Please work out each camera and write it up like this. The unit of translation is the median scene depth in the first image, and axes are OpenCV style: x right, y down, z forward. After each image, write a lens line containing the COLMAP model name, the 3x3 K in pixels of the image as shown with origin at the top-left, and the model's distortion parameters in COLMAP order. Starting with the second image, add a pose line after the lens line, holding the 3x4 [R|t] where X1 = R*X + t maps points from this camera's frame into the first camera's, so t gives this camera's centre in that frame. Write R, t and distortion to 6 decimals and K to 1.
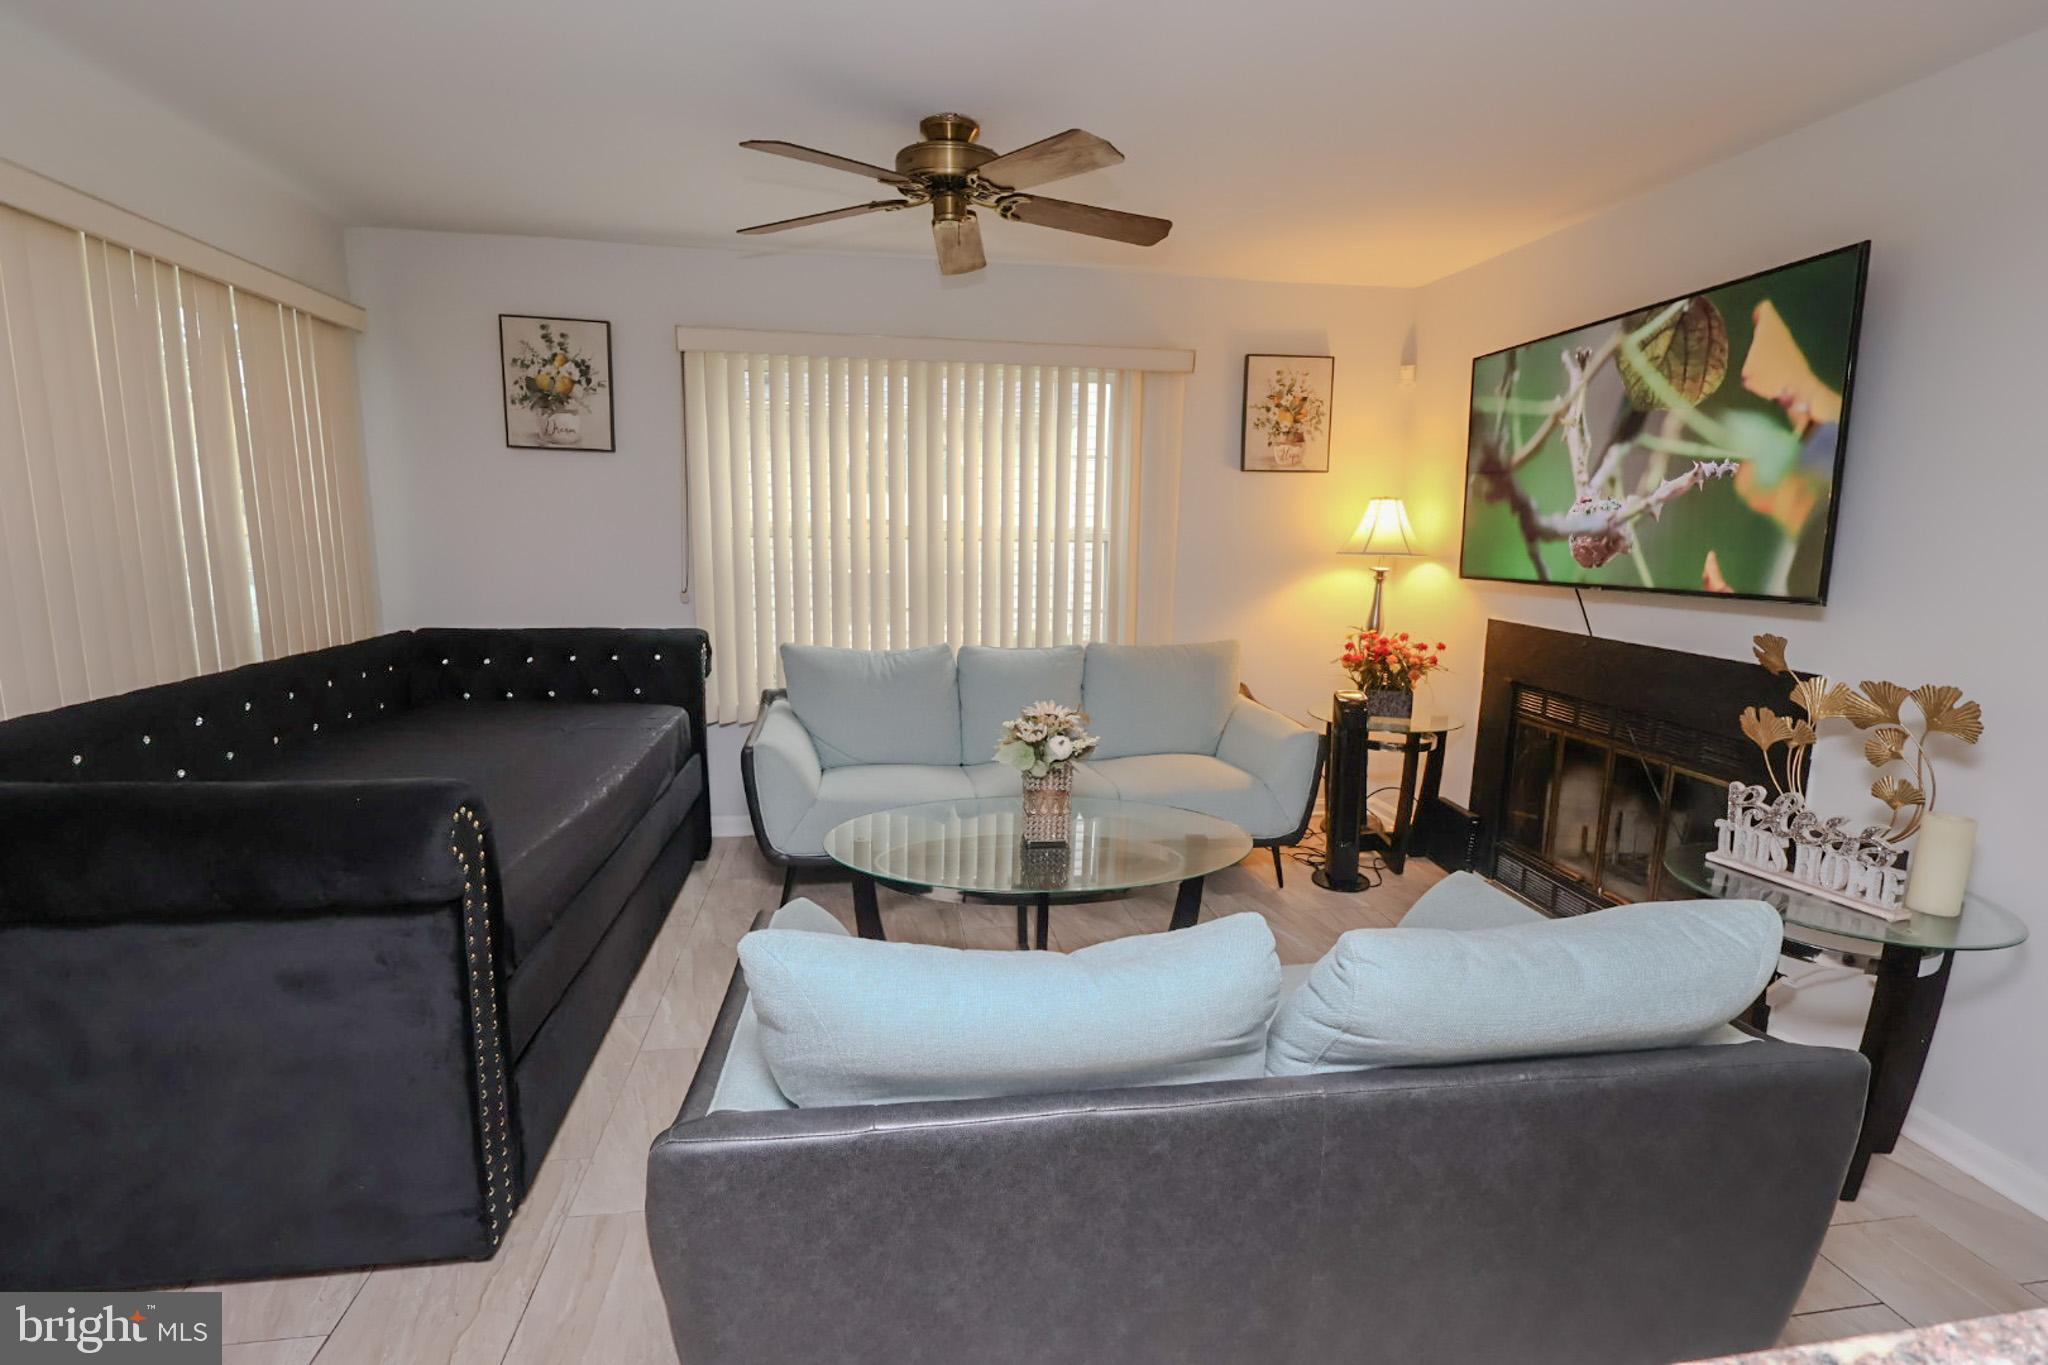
lens RADIAL K [[936.6, 0, 1011.6], [0, 936.6, 683.1], [0, 0, 1]] dist [-0.001086, 0.001443]
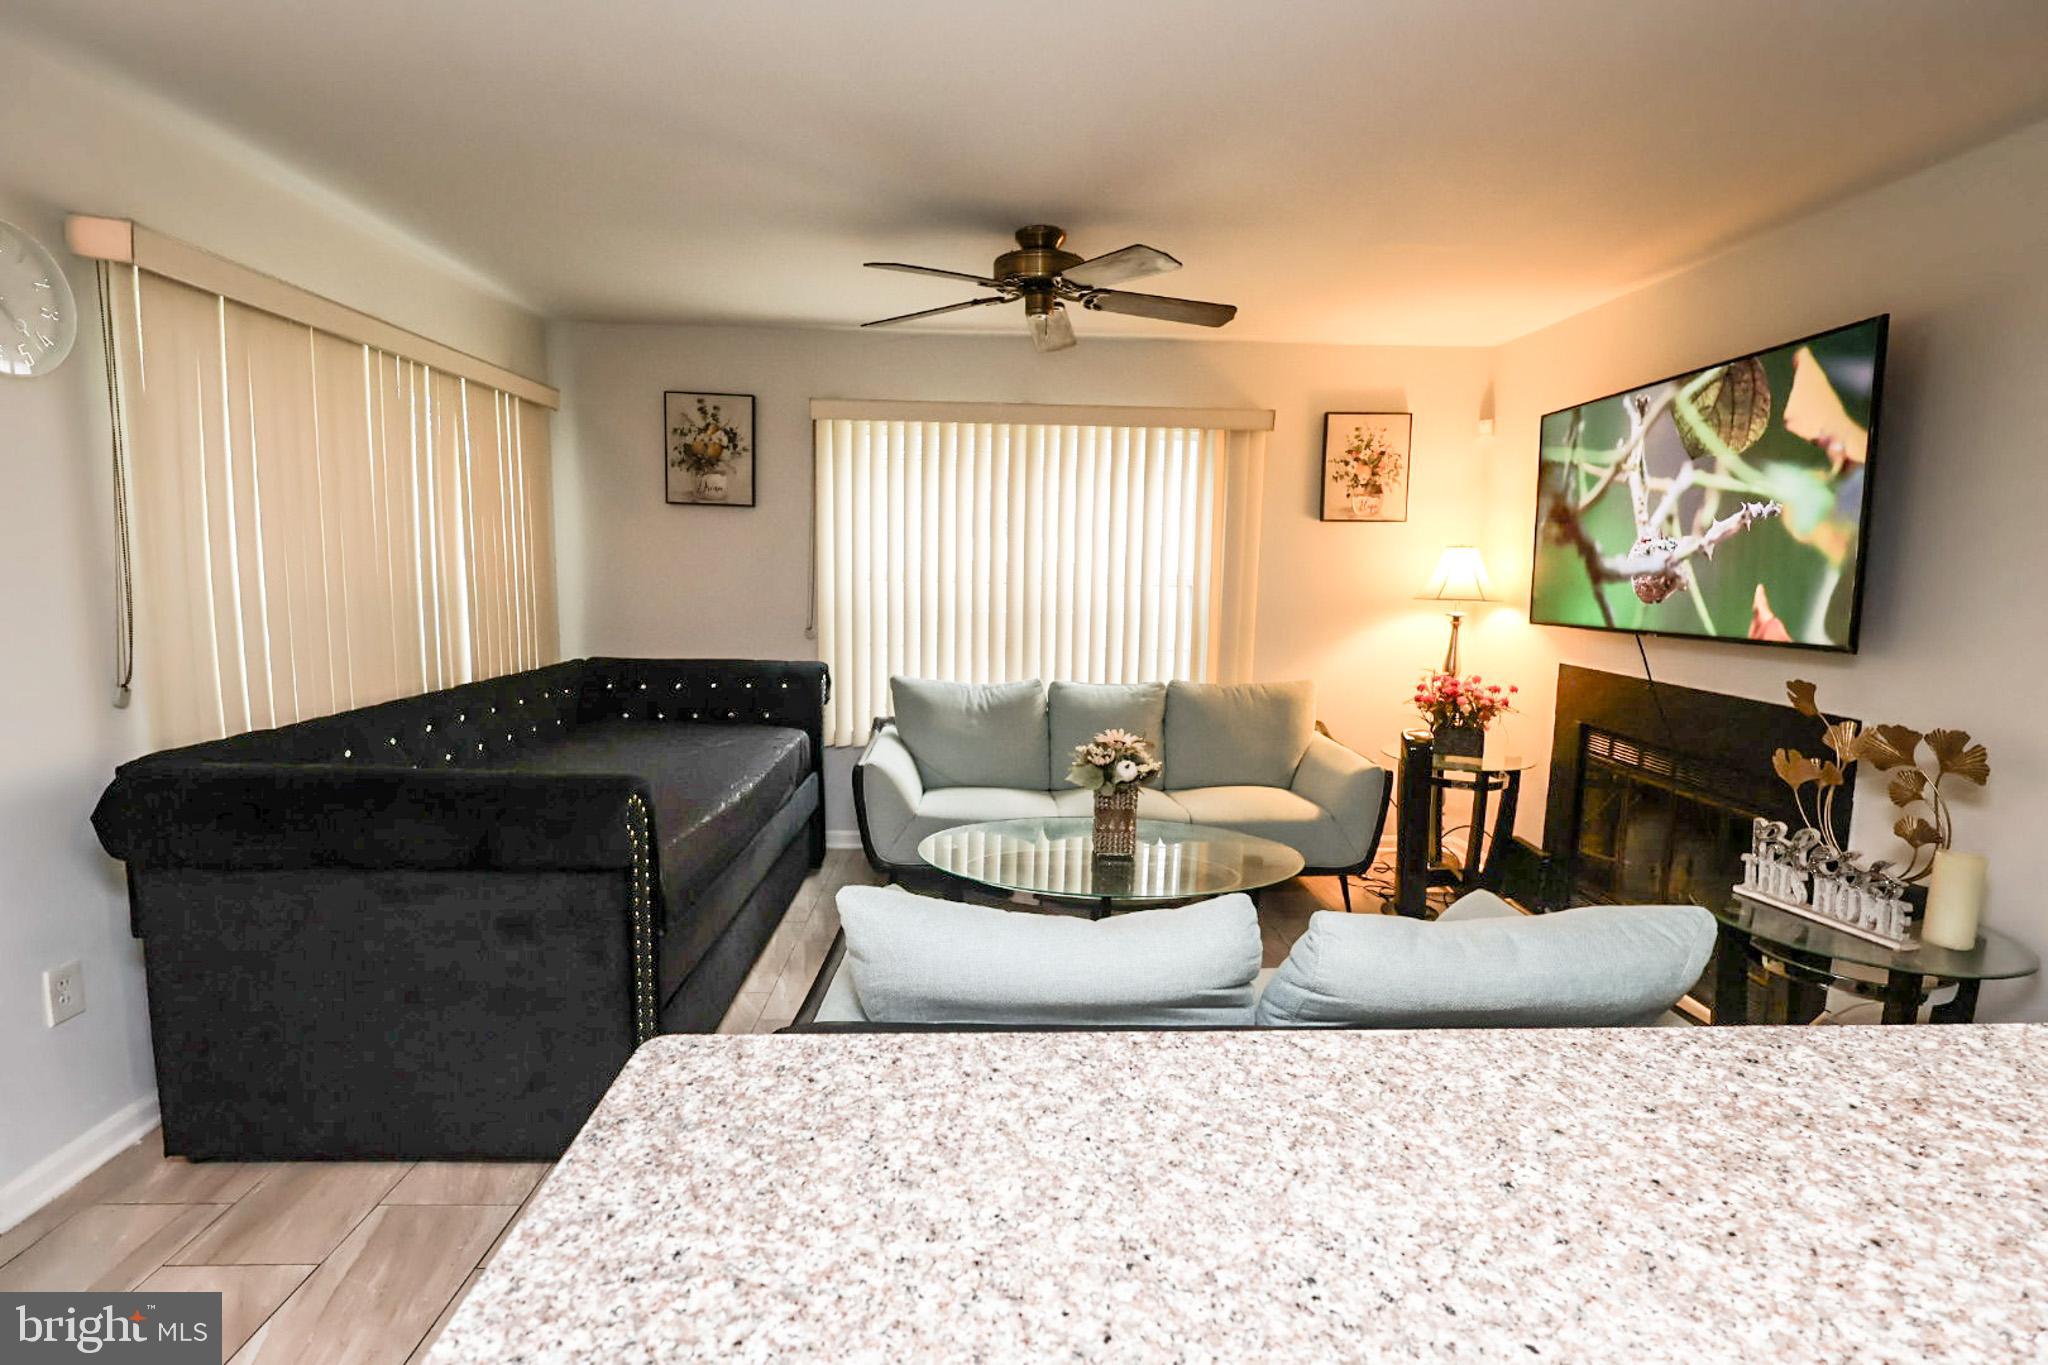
lens RADIAL K [[958.2, 0, 1013.6], [0, 958.2, 675.7], [0, 0, 1]] dist [-0.002561, -0.000011]
pose [[0.991861, 0.016164, -0.126296, 0.051994], [-0.022601, 0.998508, -0.049699, 0.012904], [0.125305, 0.052149, 0.990747, -0.138353]]
